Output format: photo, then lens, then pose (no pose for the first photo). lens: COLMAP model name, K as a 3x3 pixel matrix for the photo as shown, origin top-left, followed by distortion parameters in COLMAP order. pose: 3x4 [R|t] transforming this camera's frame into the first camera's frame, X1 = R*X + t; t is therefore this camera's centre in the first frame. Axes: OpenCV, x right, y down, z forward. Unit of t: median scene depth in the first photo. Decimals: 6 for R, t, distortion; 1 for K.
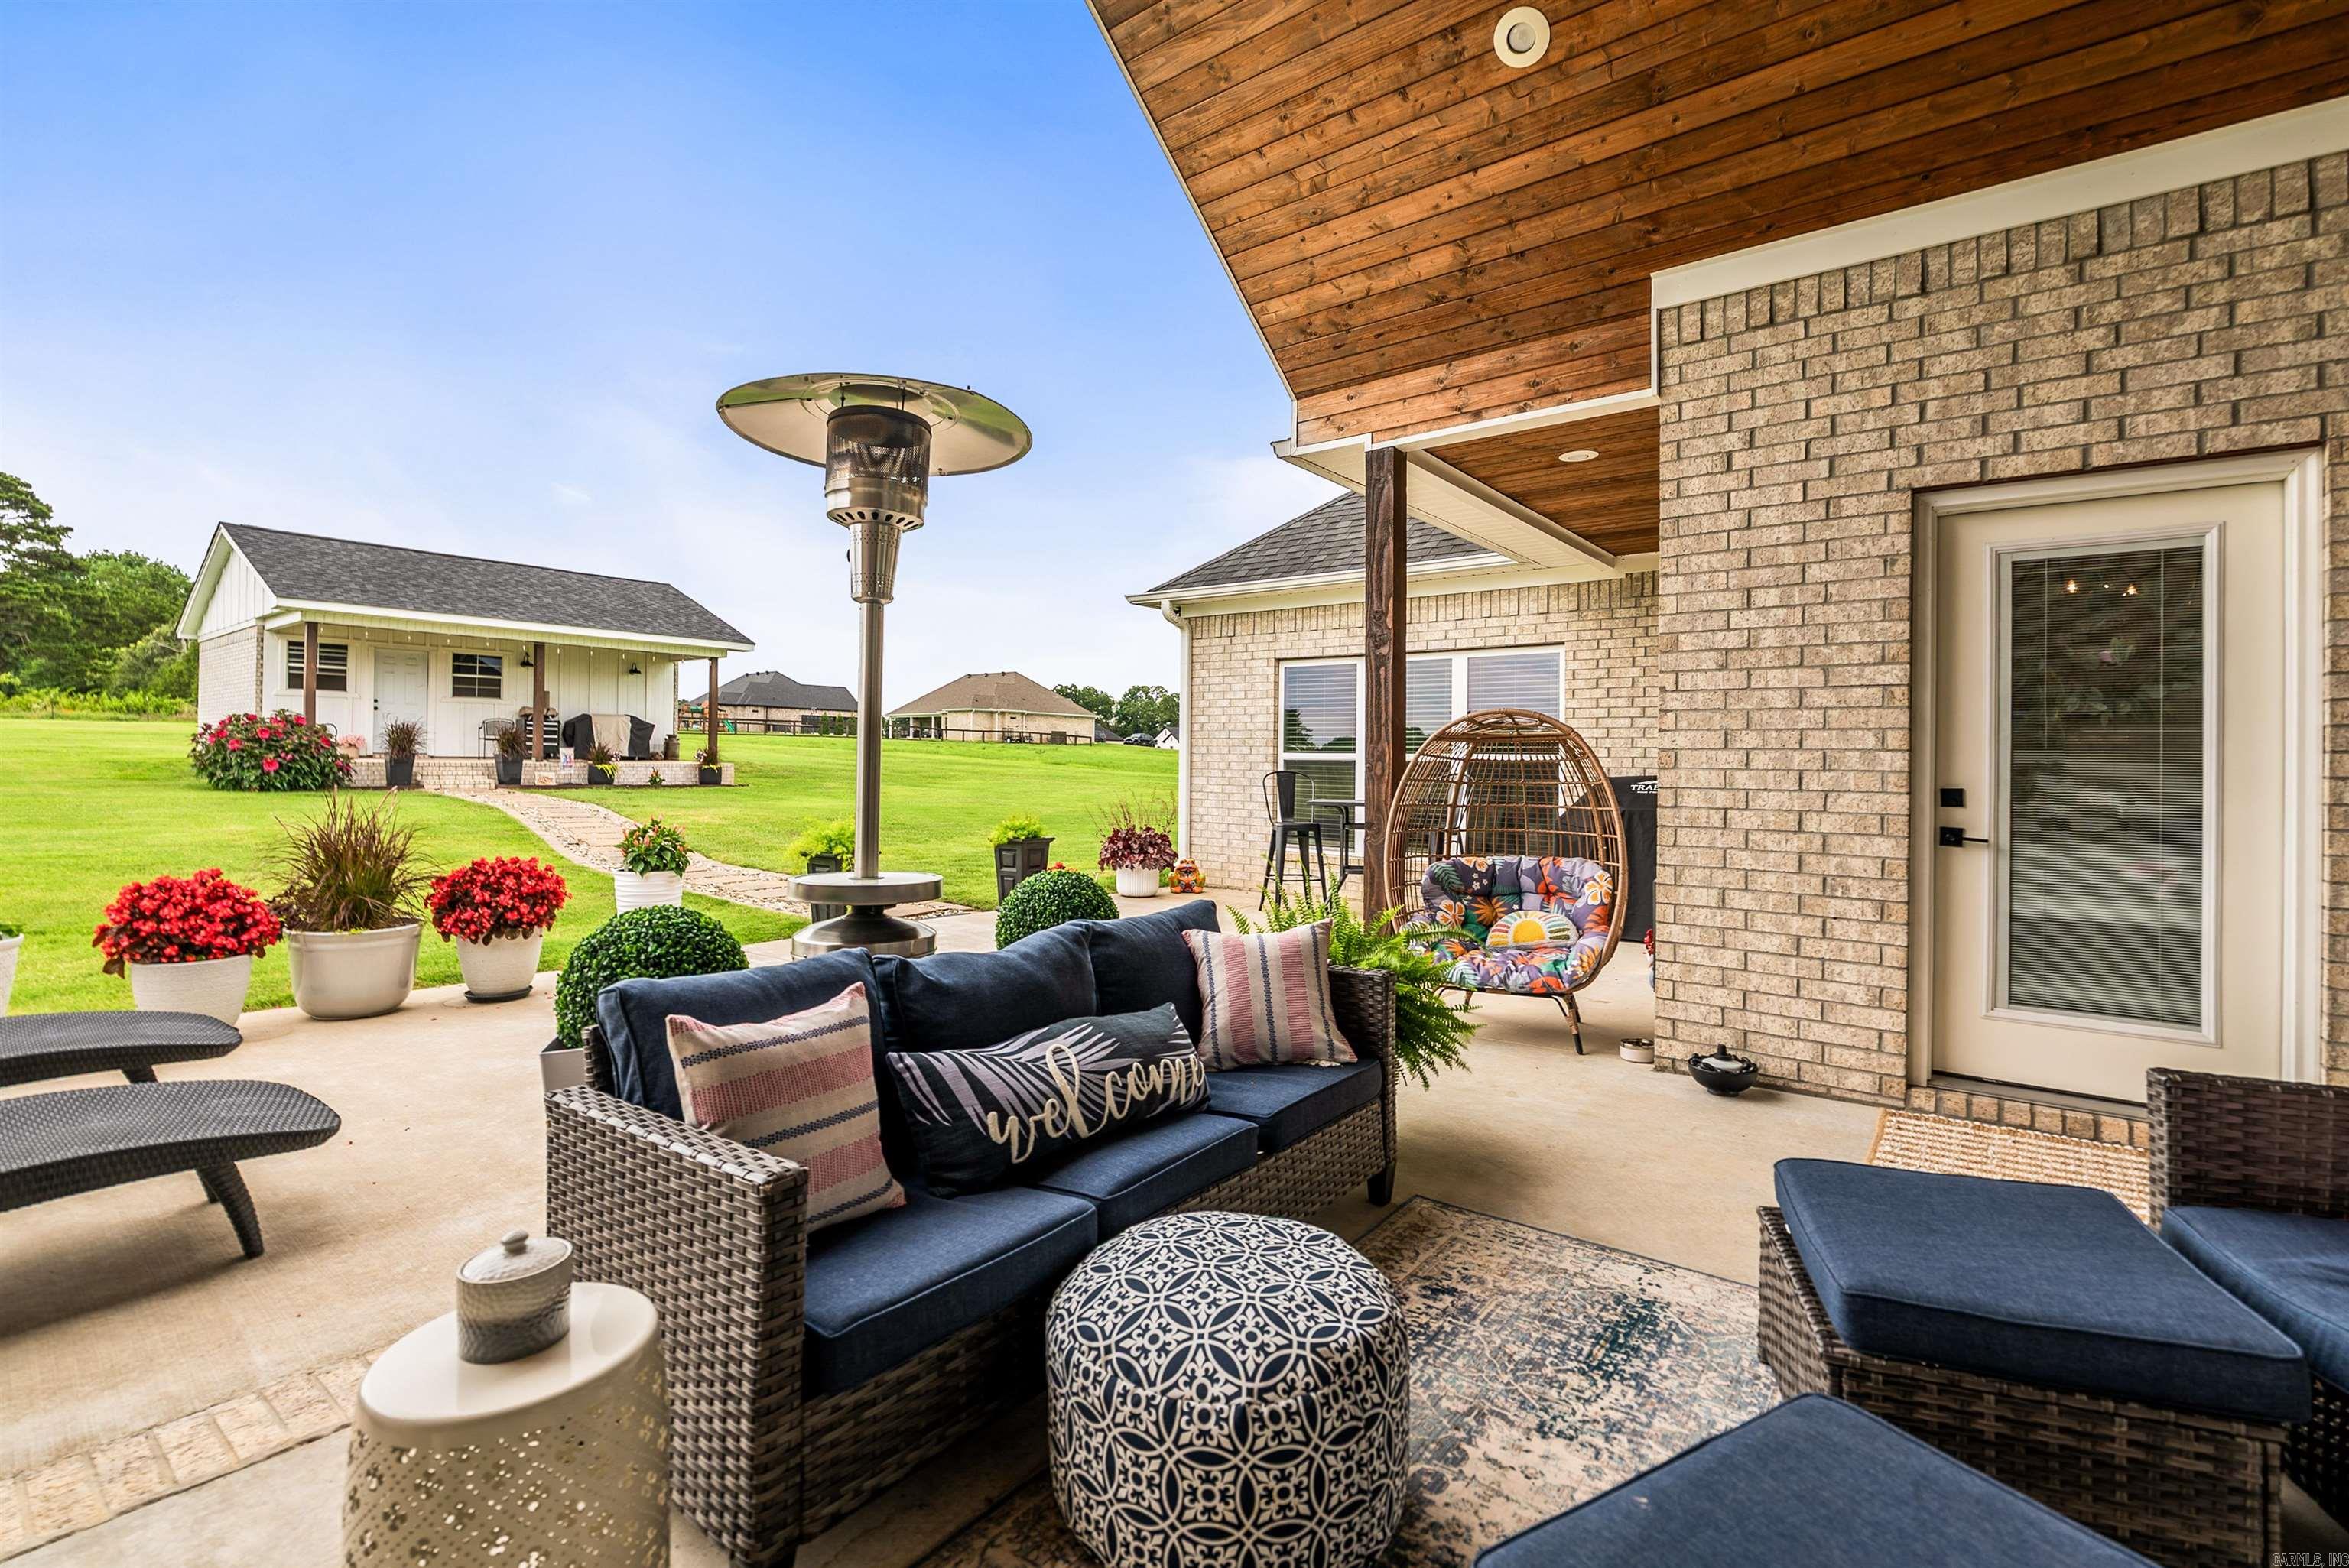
lens RADIAL K [[1075.5, 0, 1184.1], [0, 1075.5, 768.4], [0, 0, 1]] dist [-0.007751, 0.000903]
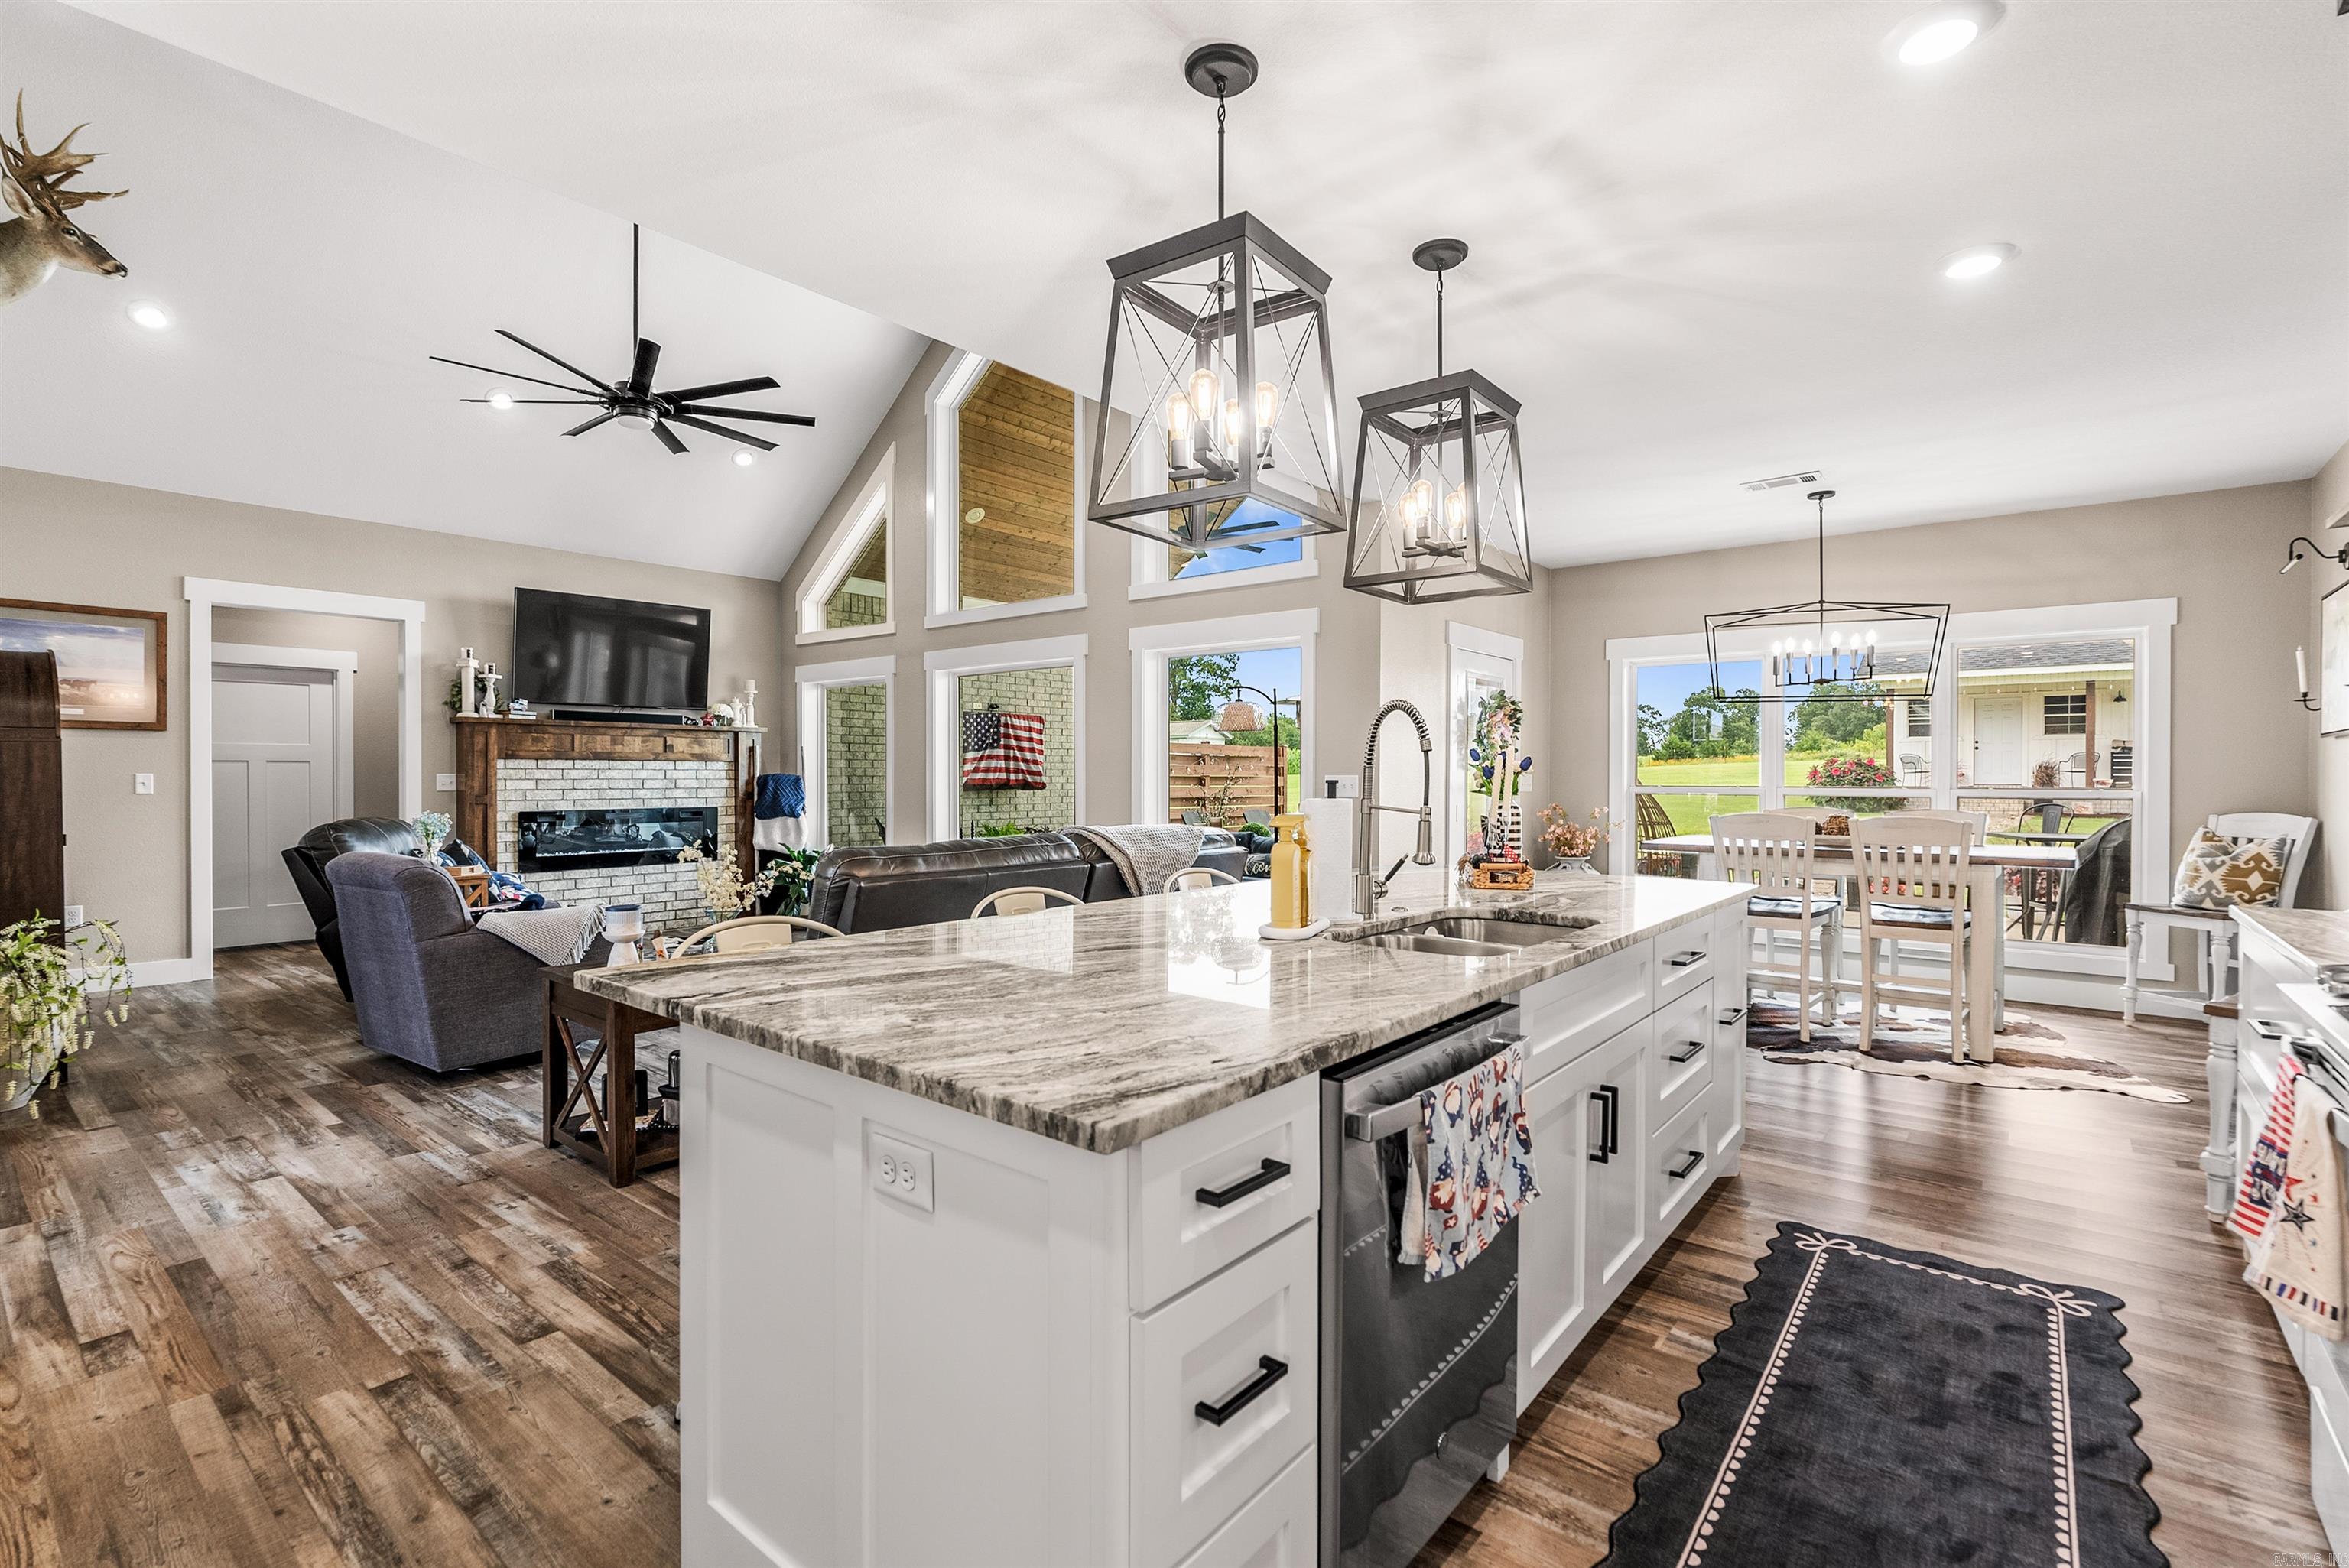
lens RADIAL K [[1075.5, 0, 1180.0], [0, 1075.5, 784.2], [0, 0, 1]] dist [-0.007751, 0.000903]
pose [[-0.011886, -0.001209, -0.999929, 0.492618], [-0.006489, 0.999978, -0.001132, -0.006701], [0.999908, 0.006475, -0.011894, 0.095164]]
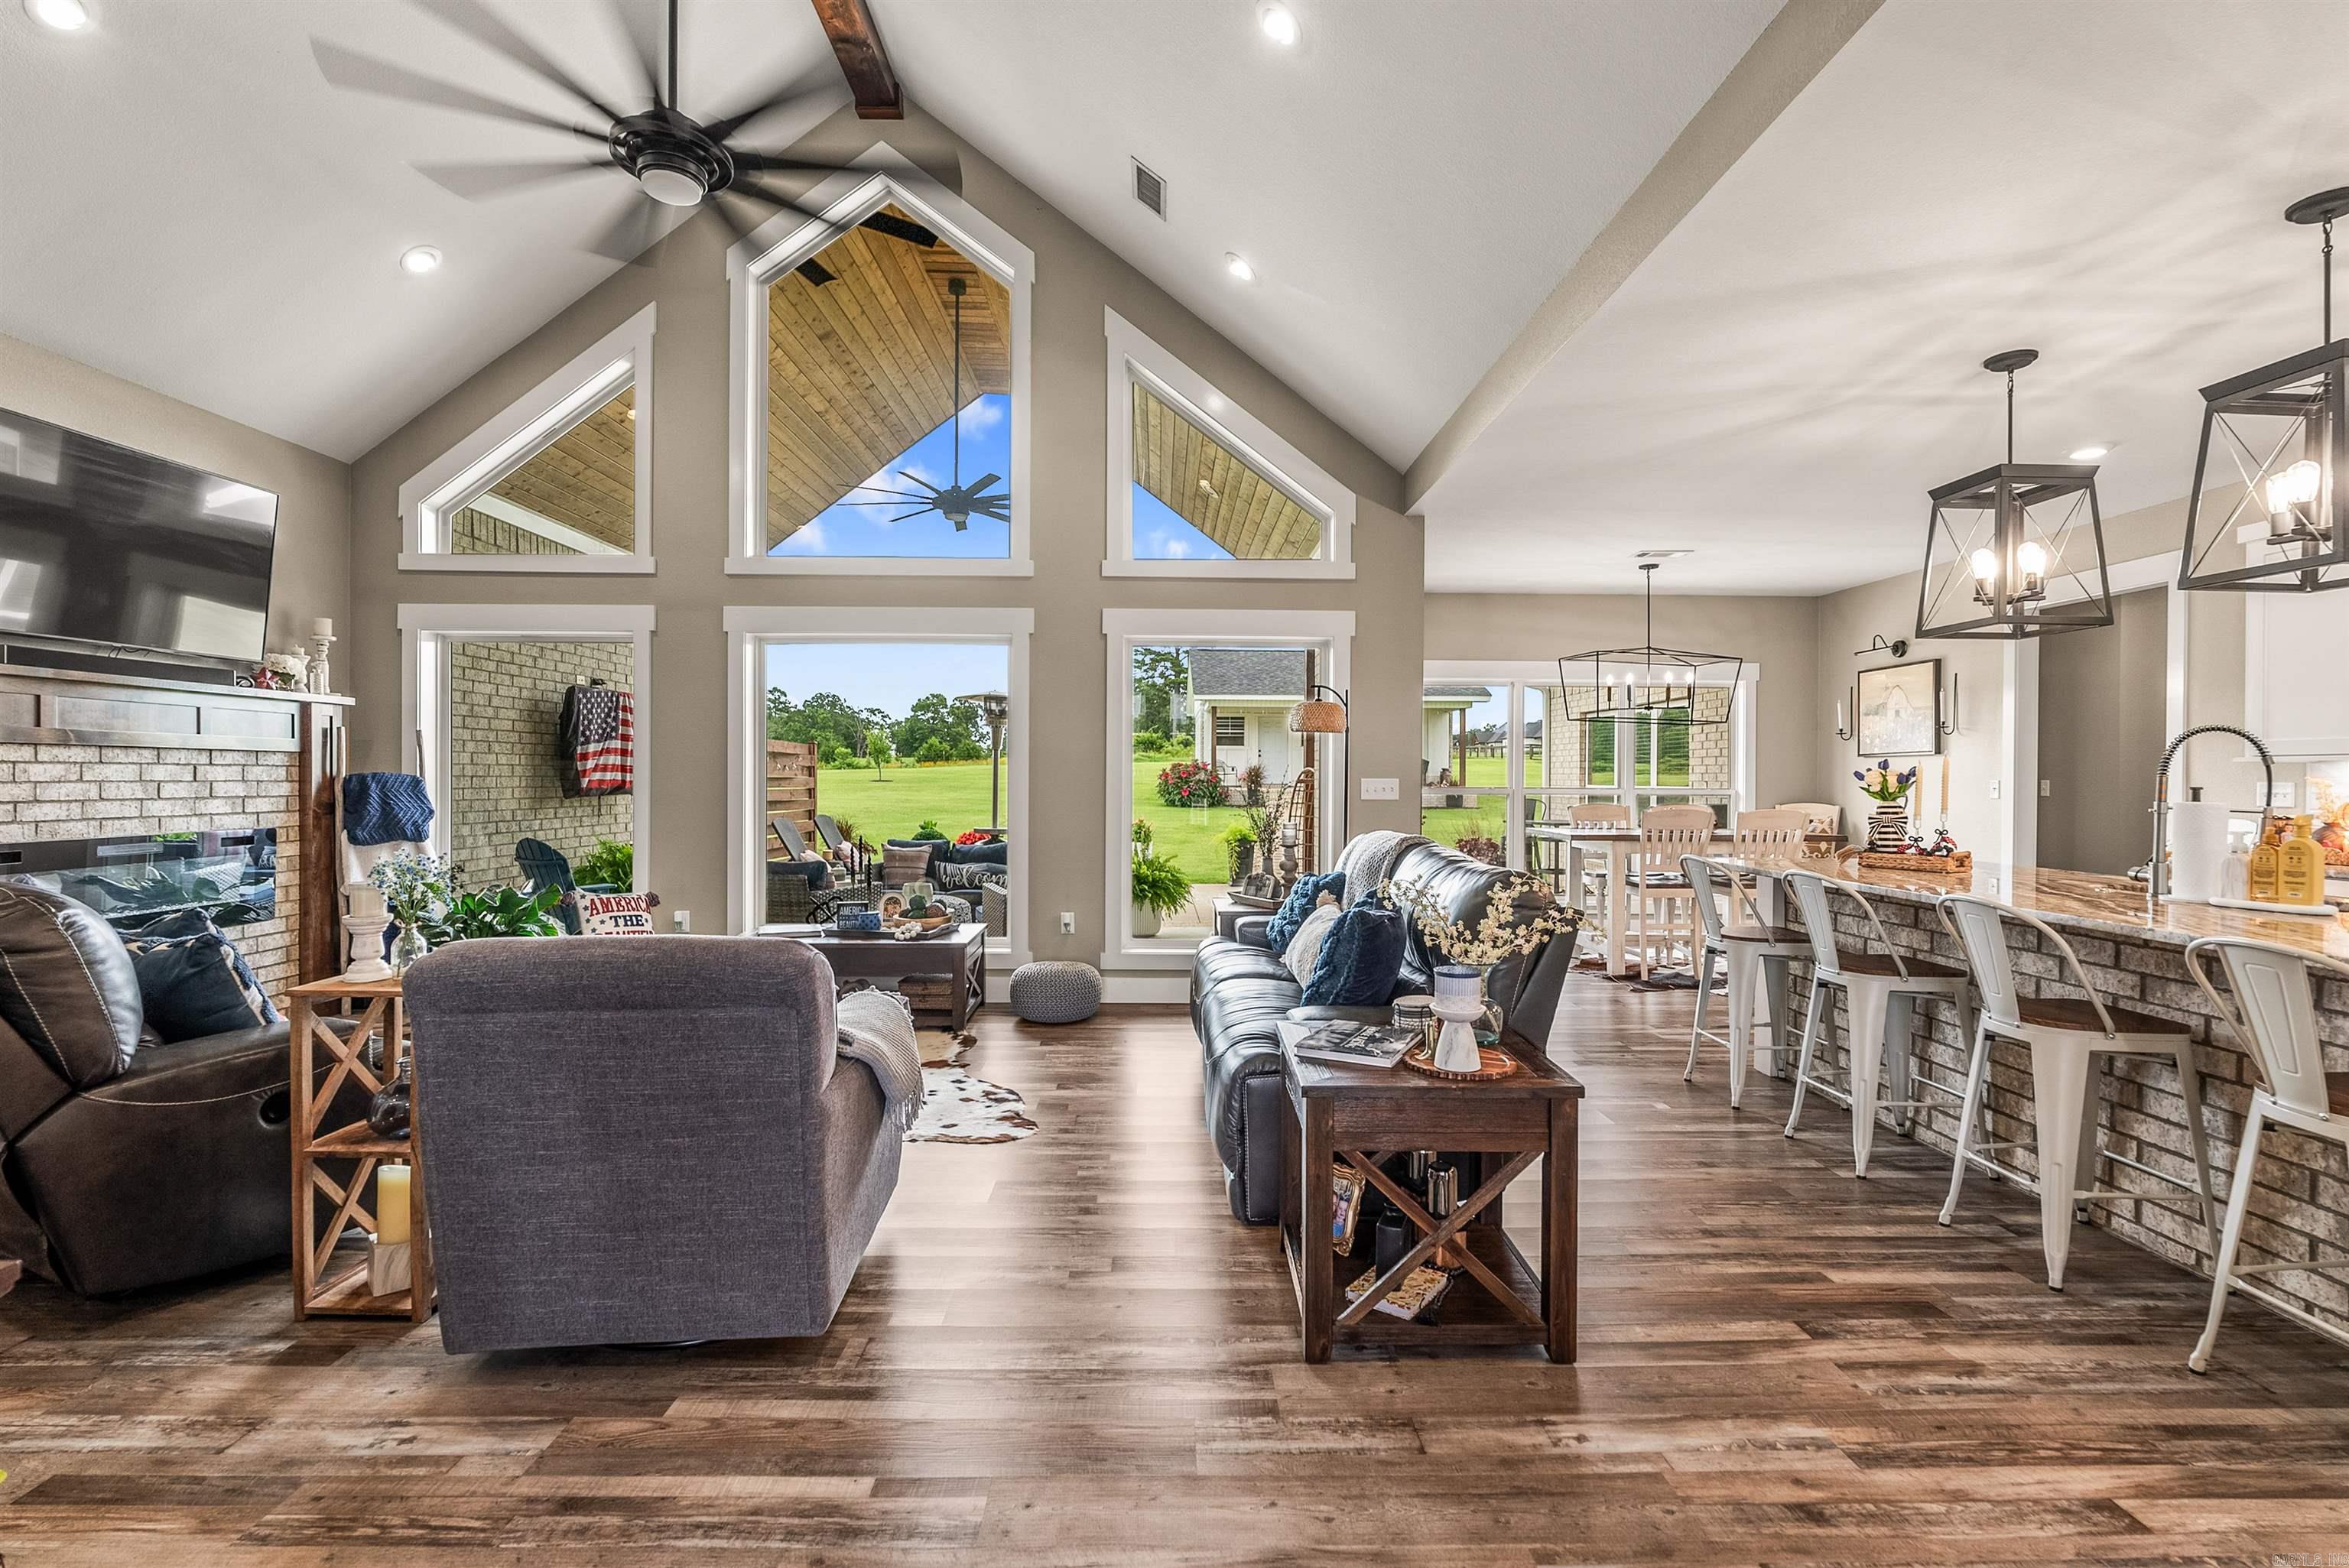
lens RADIAL K [[1075.5, 0, 1177.3], [0, 1075.5, 781.9], [0, 0, 1]] dist [-0.007751, 0.000903]
pose [[0.637469, -0.003275, -0.770469, 0.389741], [-0.002477, 0.999977, -0.006301, -0.006803], [0.770472, 0.005925, 0.637446, -0.104412]]
